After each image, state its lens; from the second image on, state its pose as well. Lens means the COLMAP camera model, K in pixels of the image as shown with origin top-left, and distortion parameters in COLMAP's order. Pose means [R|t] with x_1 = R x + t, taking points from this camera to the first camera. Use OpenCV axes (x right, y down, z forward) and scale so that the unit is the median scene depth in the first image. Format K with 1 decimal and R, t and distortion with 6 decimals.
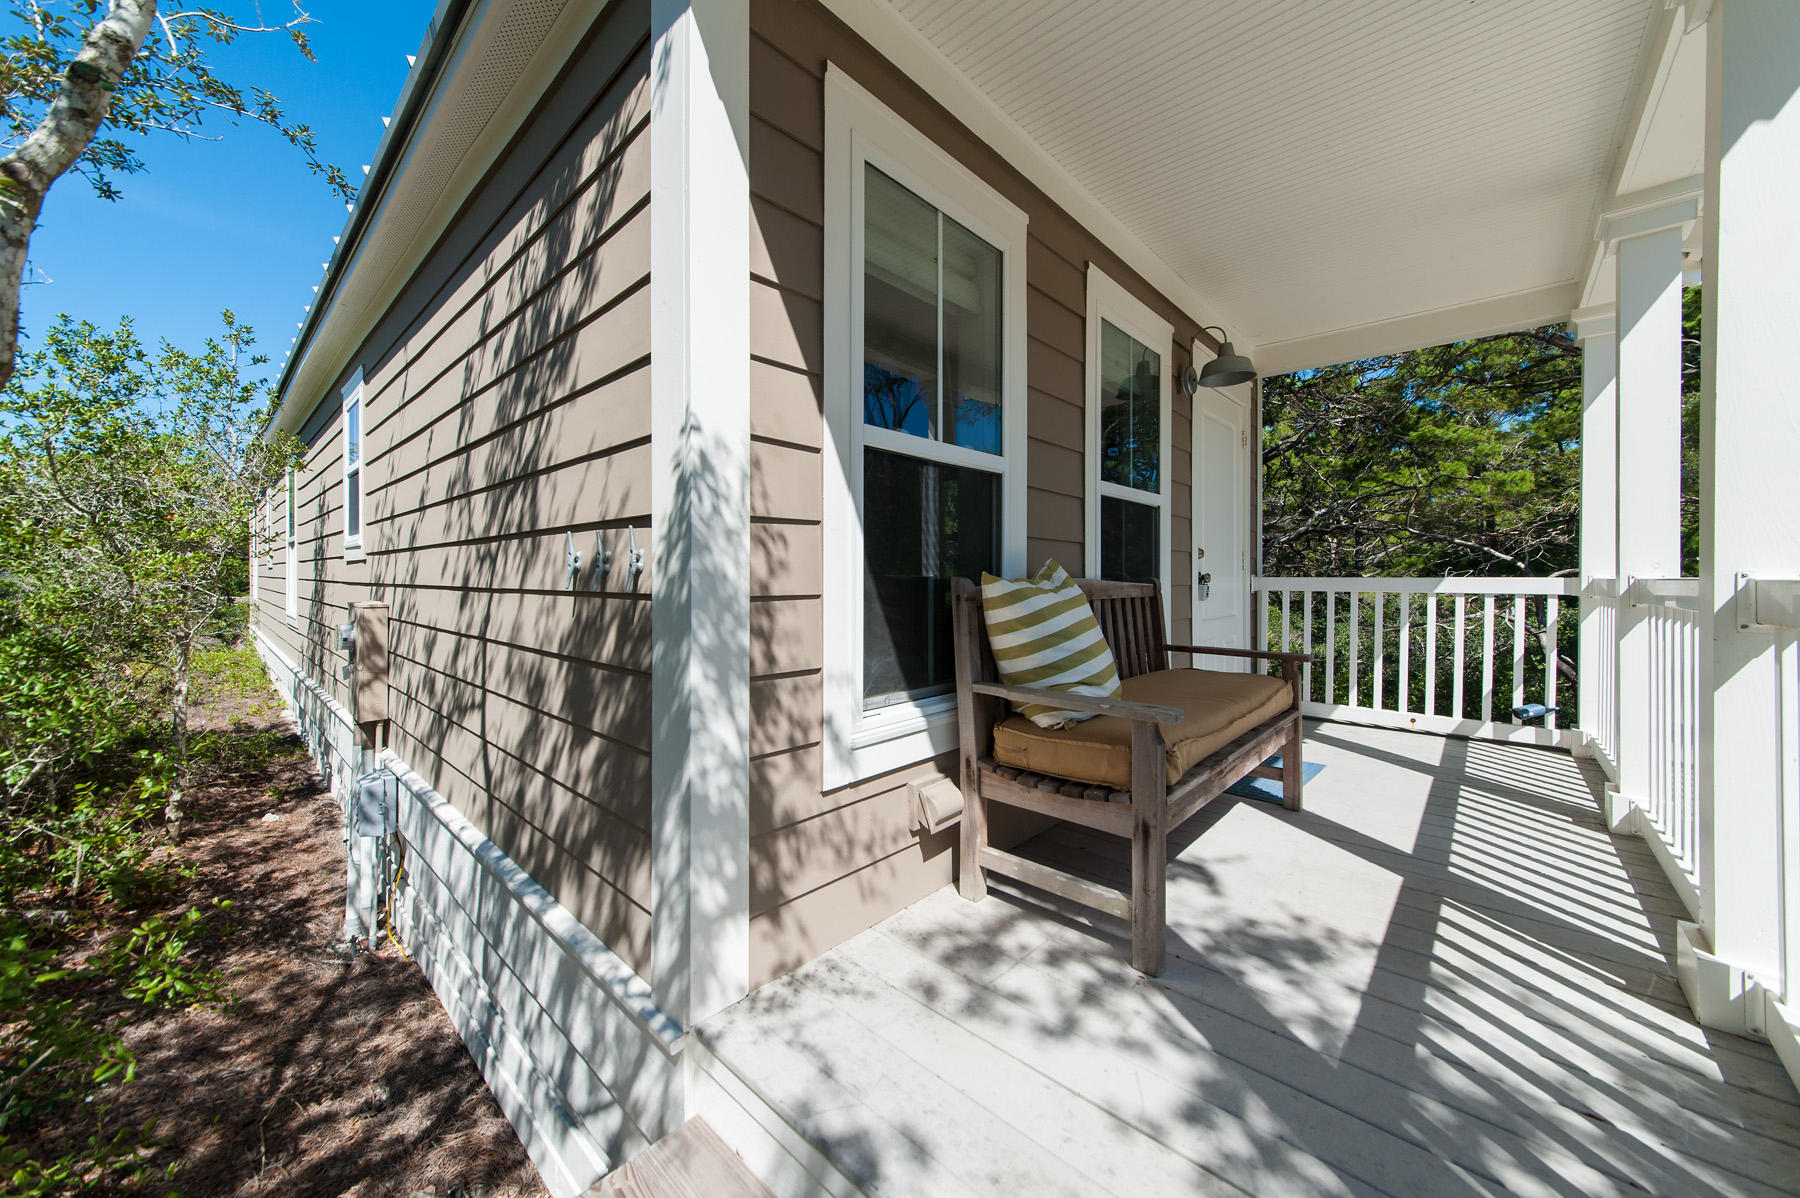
lens RADIAL K [[649.7, 0, 897.7], [0, 649.7, 573.9], [0, 0, 1]] dist [-0.014351, 0.004484]
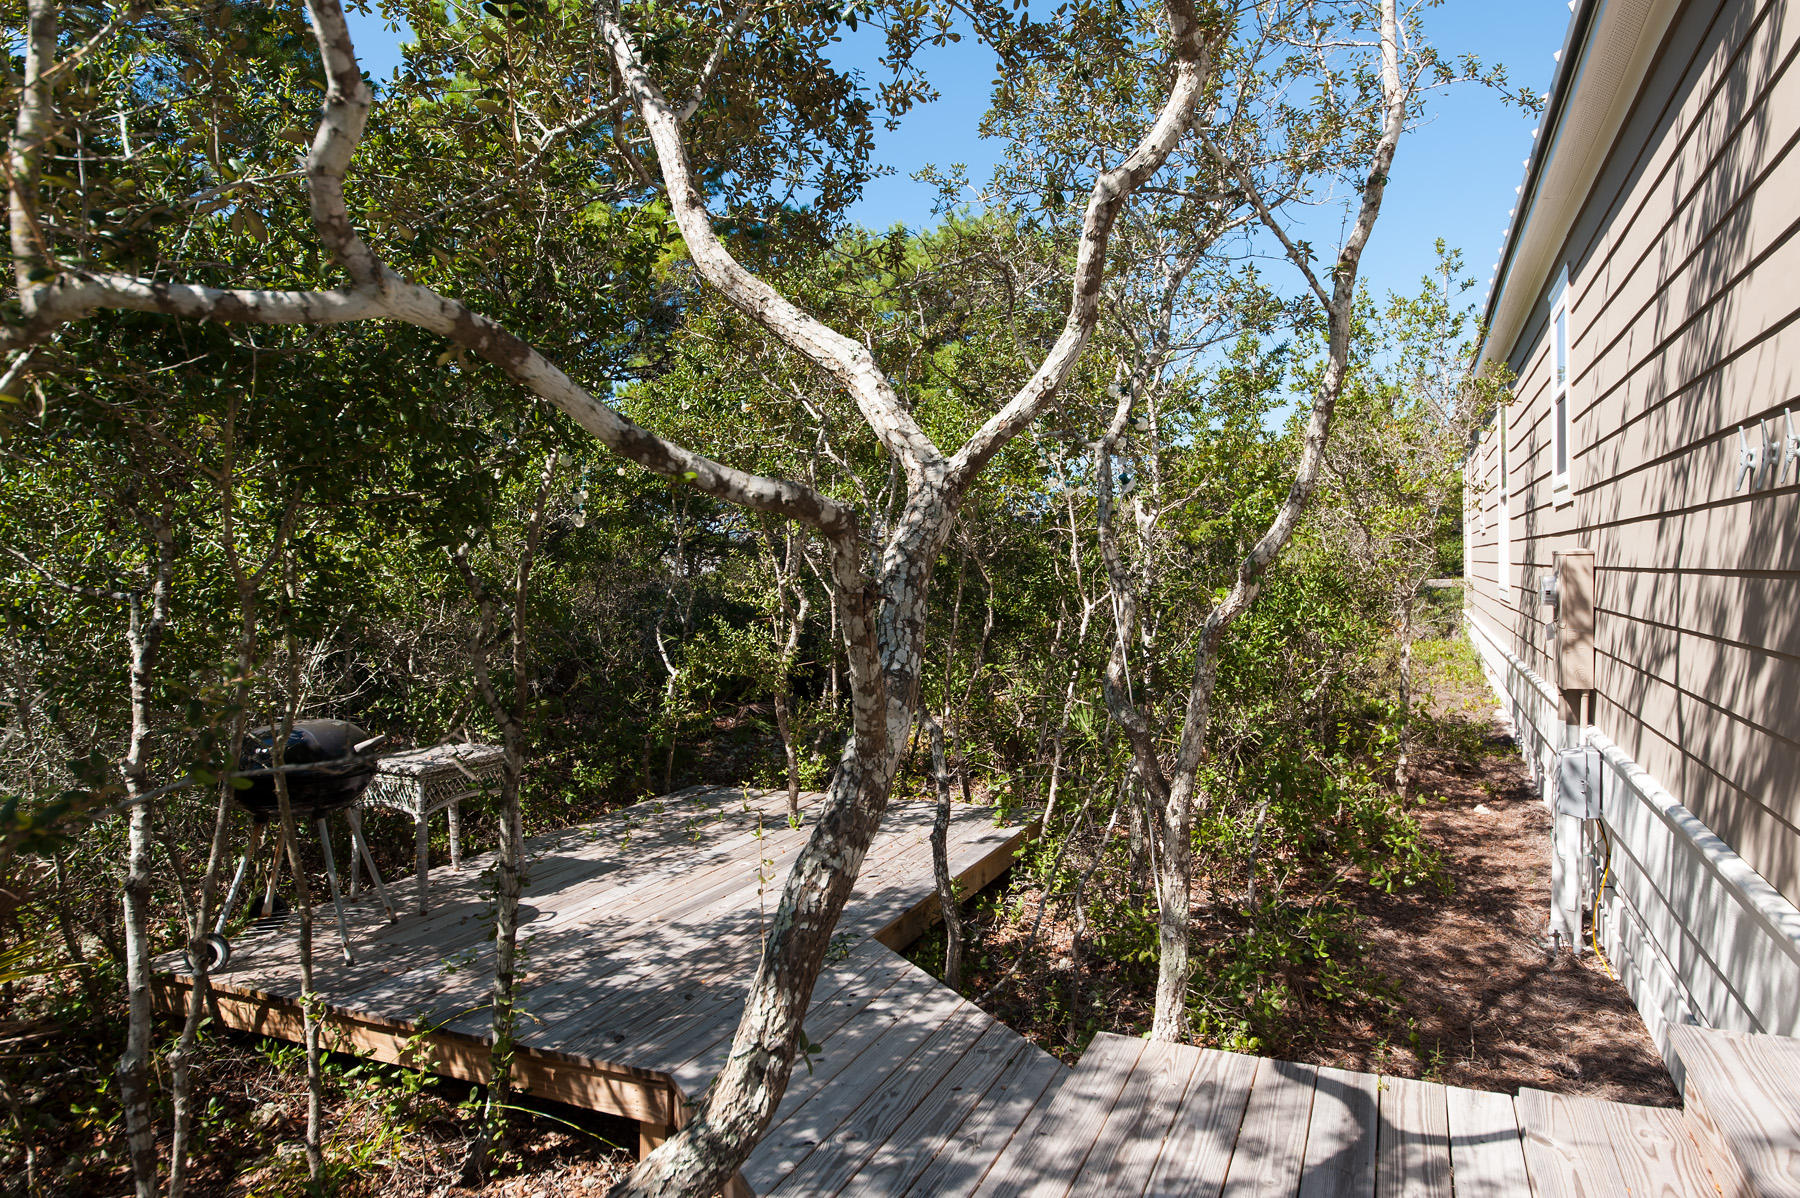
lens RADIAL K [[1130.5, 0, 901.5], [0, 1130.5, 626.9], [0, 0, 1]] dist [-0.001789, 0.001092]
pose [[0.314109, 0.033003, -0.948813, 0.300164], [0.029764, 0.998562, 0.044587, 0.052401], [0.948920, -0.042245, 0.312675, -0.290543]]
